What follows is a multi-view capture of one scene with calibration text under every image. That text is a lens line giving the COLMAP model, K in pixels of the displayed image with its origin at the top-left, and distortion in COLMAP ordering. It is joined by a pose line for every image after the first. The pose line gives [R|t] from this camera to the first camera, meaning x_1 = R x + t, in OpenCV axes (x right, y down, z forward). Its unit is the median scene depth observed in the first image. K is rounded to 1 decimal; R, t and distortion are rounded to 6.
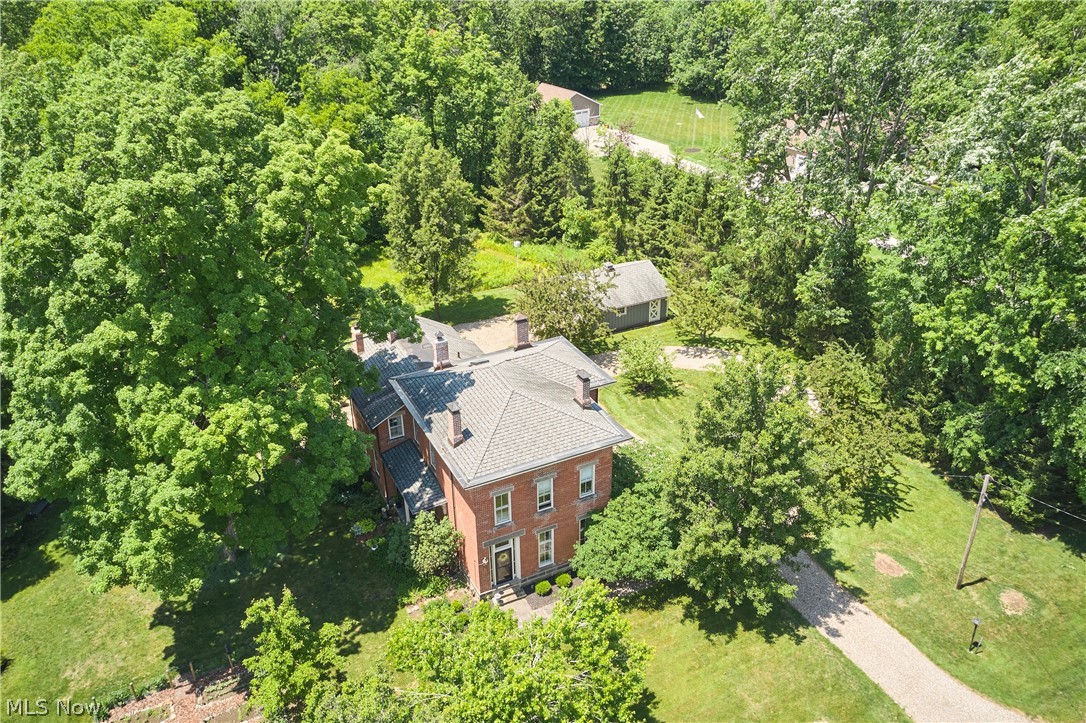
lens RADIAL K [[862.3, 0, 541.4], [0, 862.3, 358.1], [0, 0, 1]] dist [0.014367, -0.003222]
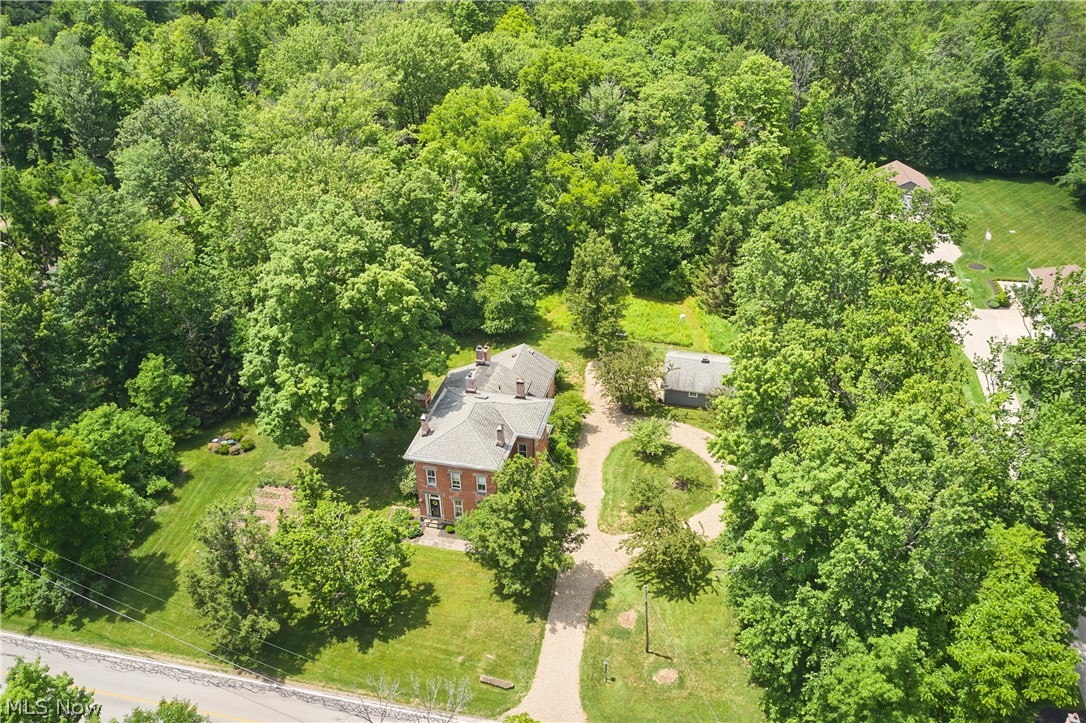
lens RADIAL K [[862.3, 0, 540.4], [0, 862.3, 362.0], [0, 0, 1]] dist [0.014367, -0.003222]
pose [[0.768590, 0.346748, -0.537620, 1.036843], [-0.296869, 0.937724, 0.180394, -0.457687], [0.566691, 0.020954, 0.823664, -0.391506]]
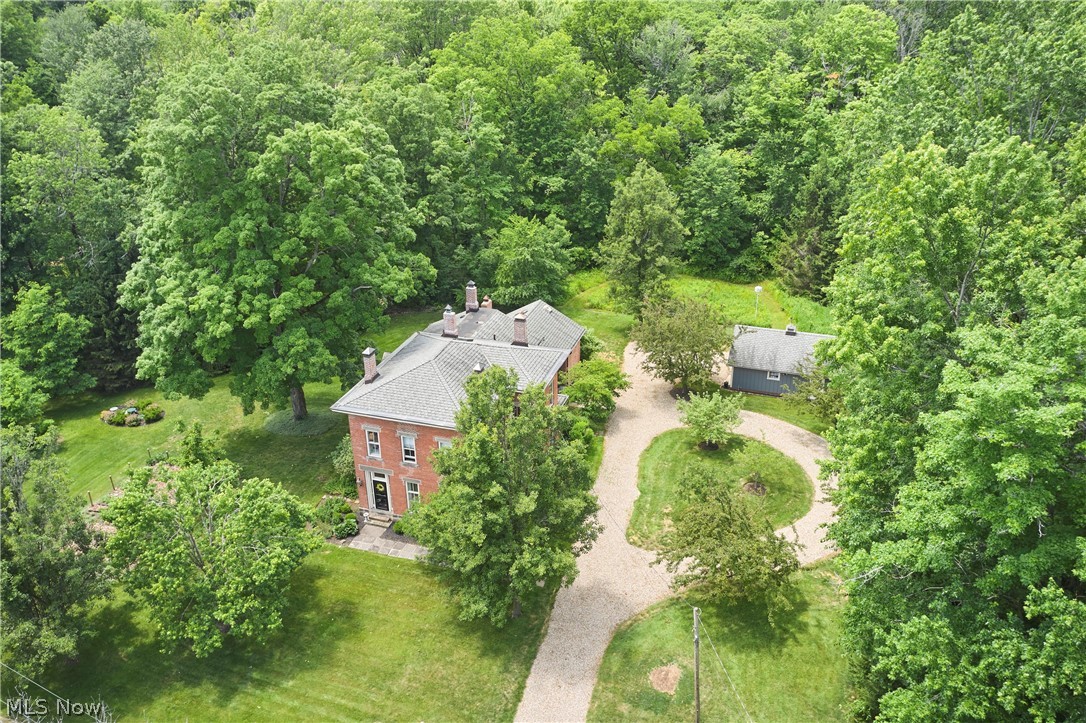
lens RADIAL K [[852.6, 0, 546.4], [0, 852.6, 365.3], [0, 0, 1]] dist [0.005316, 0.008262]
pose [[0.716211, 0.313546, -0.623482, 0.840095], [-0.327710, 0.939867, 0.096205, -0.124404], [0.616155, 0.135419, 0.775896, 0.201799]]
